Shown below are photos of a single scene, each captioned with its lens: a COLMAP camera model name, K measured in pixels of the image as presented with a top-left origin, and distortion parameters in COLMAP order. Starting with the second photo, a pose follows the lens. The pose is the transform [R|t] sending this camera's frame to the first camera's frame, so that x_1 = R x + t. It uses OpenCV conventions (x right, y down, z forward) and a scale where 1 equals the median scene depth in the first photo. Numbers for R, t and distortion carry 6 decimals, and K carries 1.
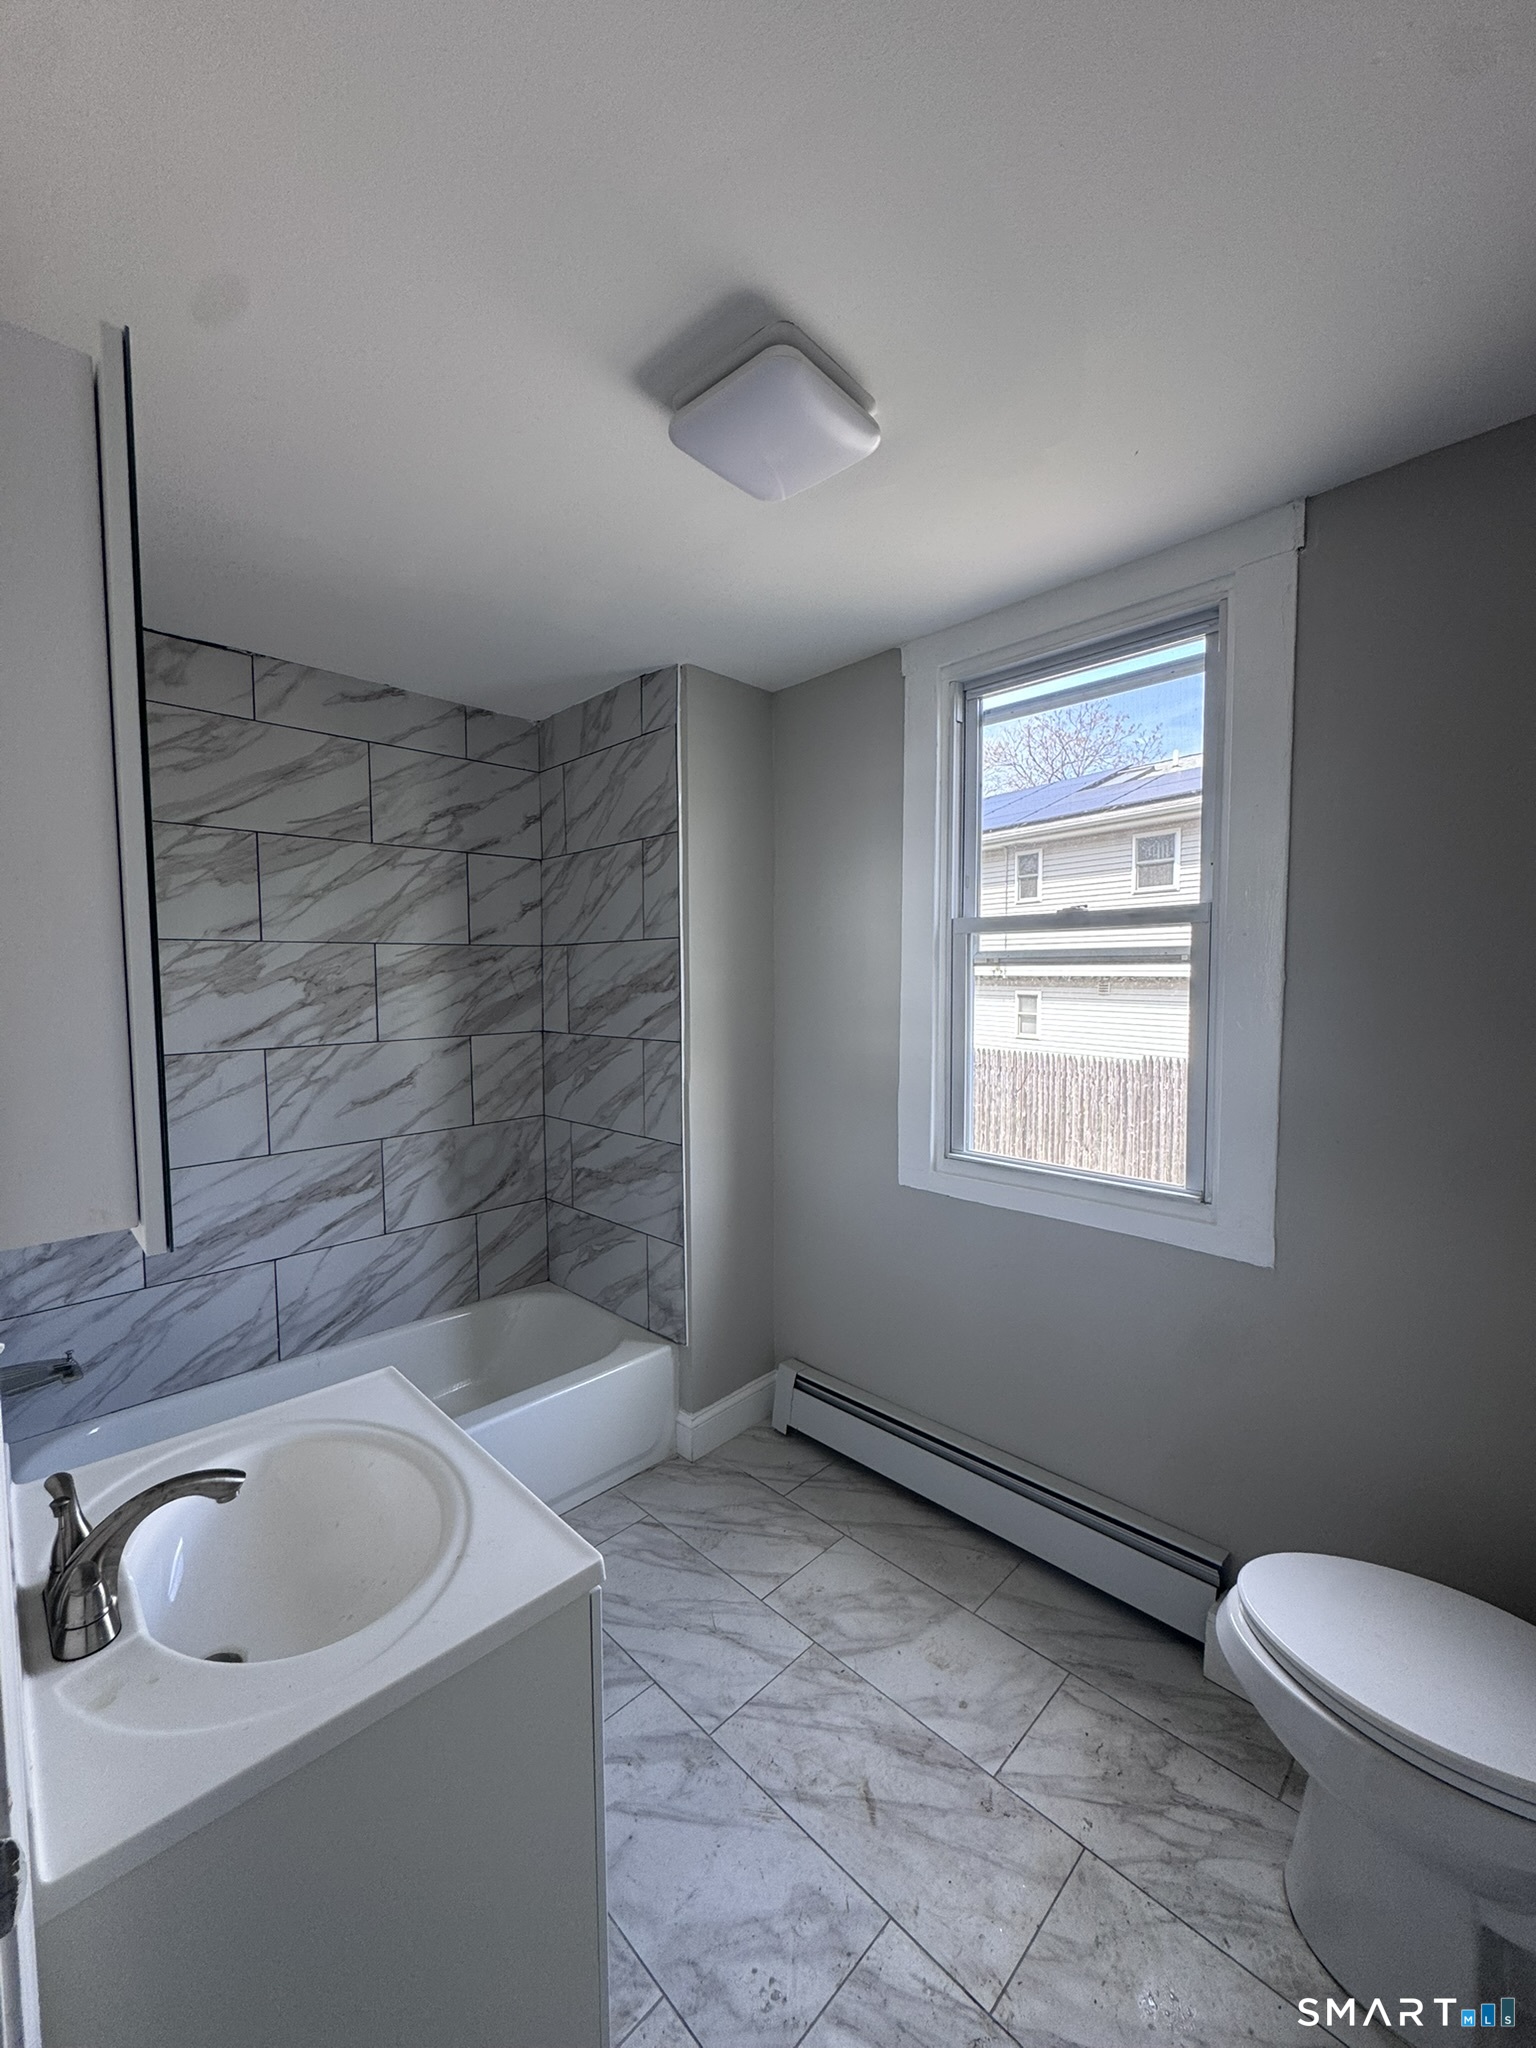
lens RADIAL K [[817.2, 0, 772.2], [0, 817.2, 1020.6], [0, 0, 1]] dist [-0.004144, 0.000479]
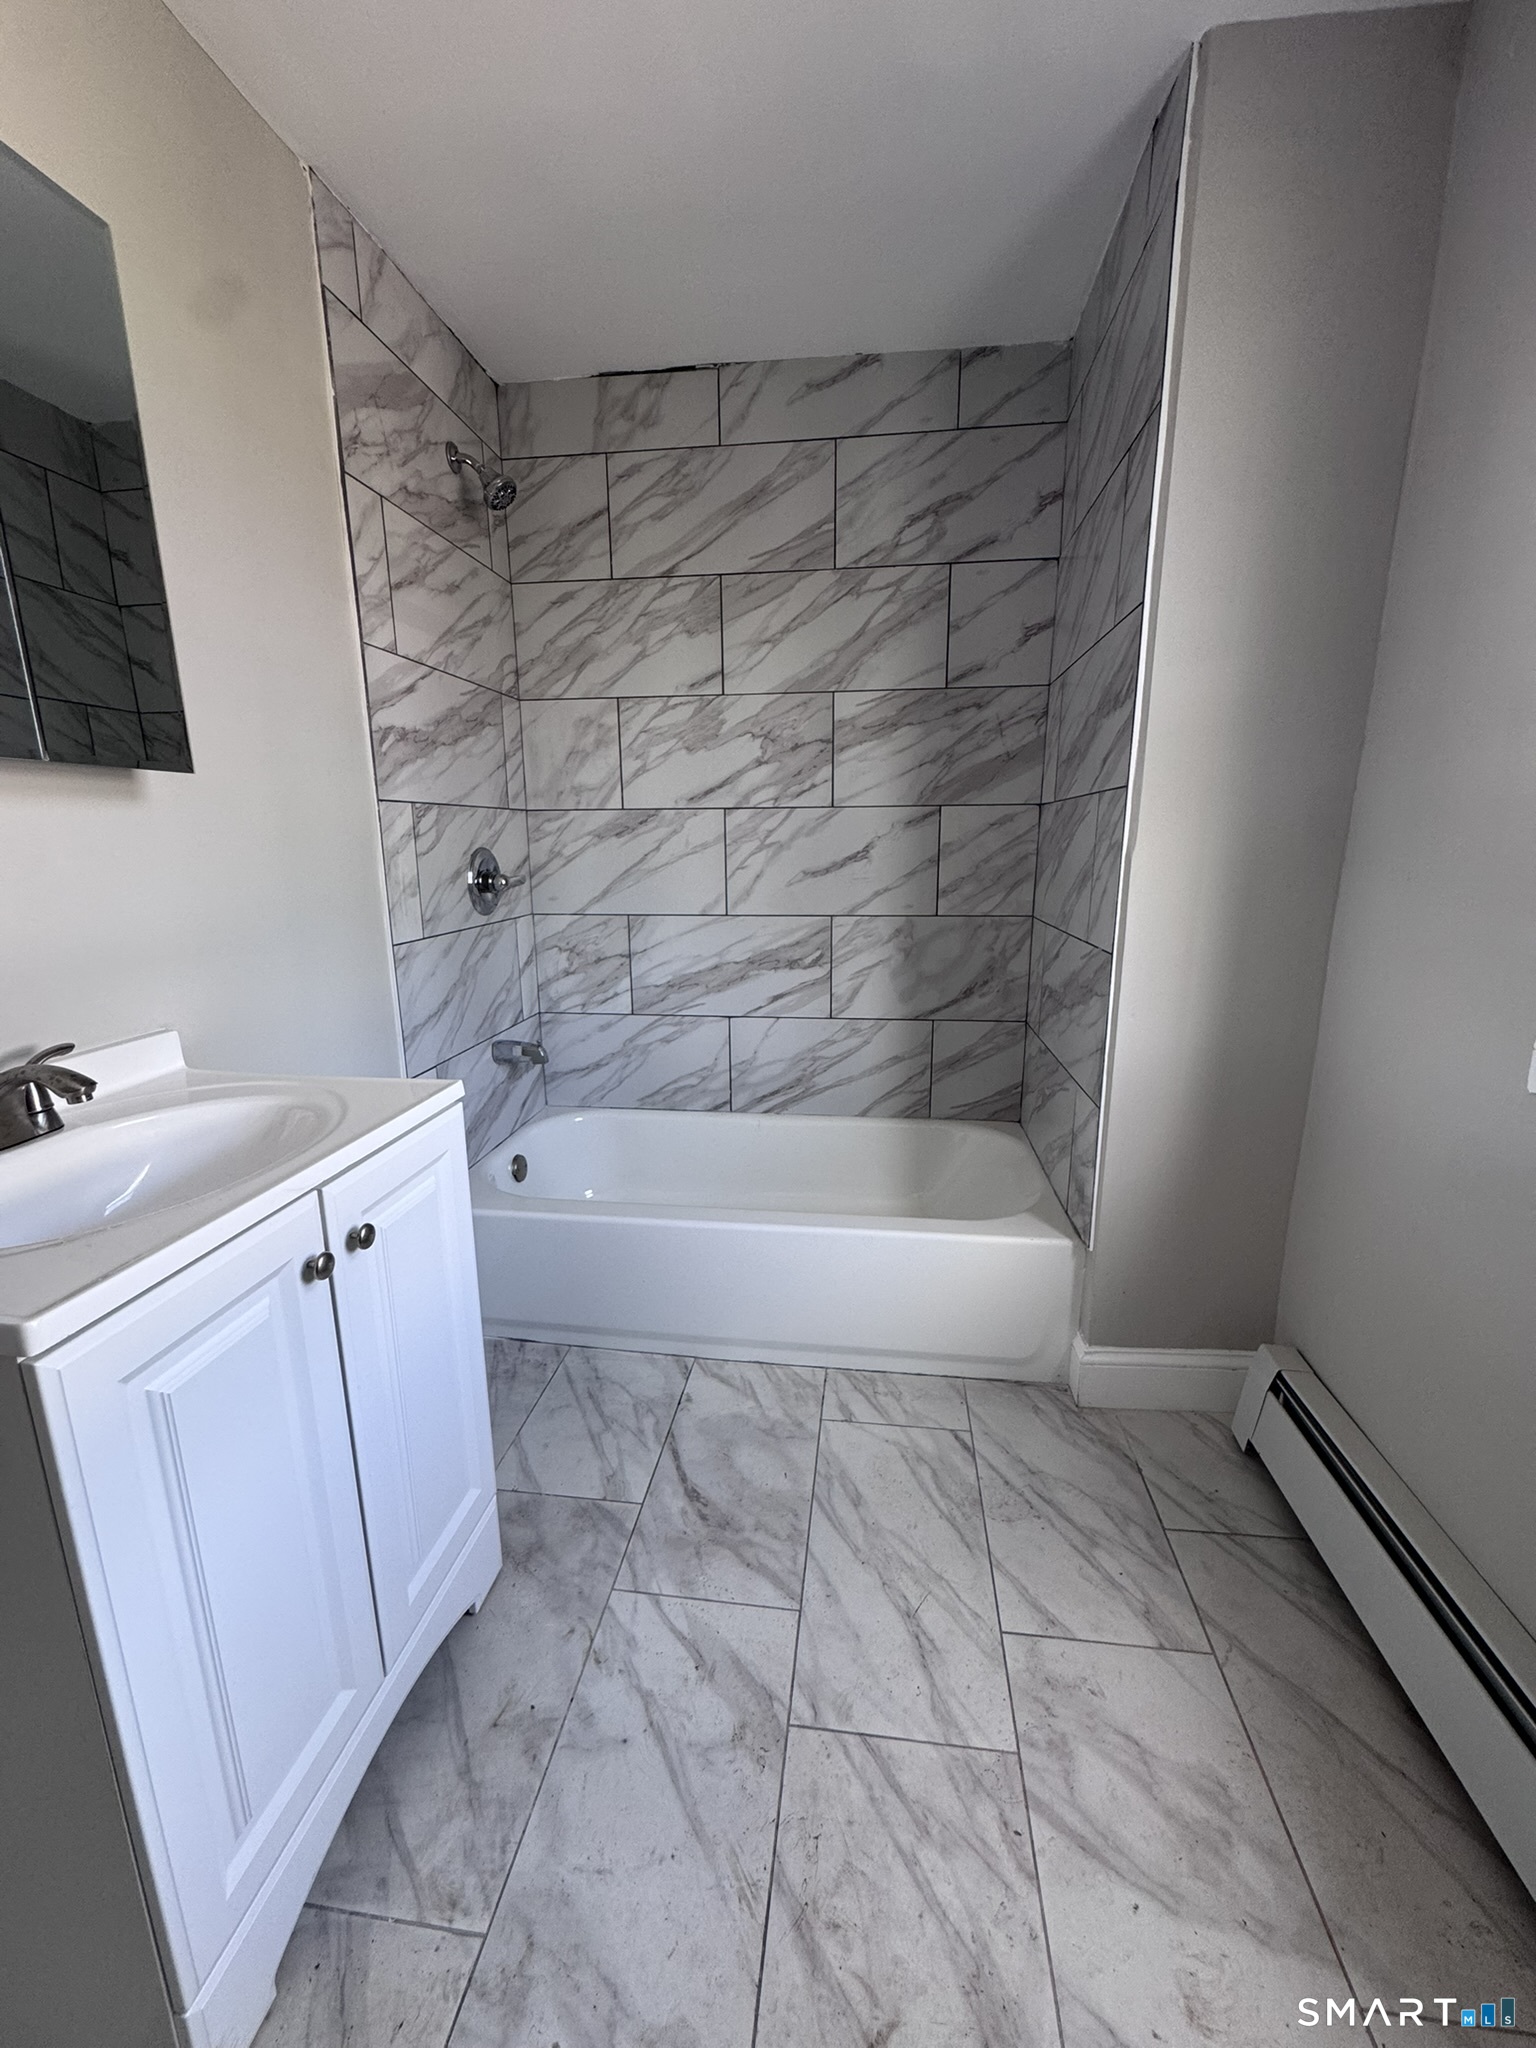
lens RADIAL K [[817.2, 0, 772.2], [0, 817.2, 1020.6], [0, 0, 1]] dist [-0.004144, 0.000479]
pose [[0.611096, 0.177524, -0.771393, 0.228053], [-0.044896, 0.980731, 0.190133, 0.093594], [0.790282, -0.081557, 0.607291, 0.396213]]
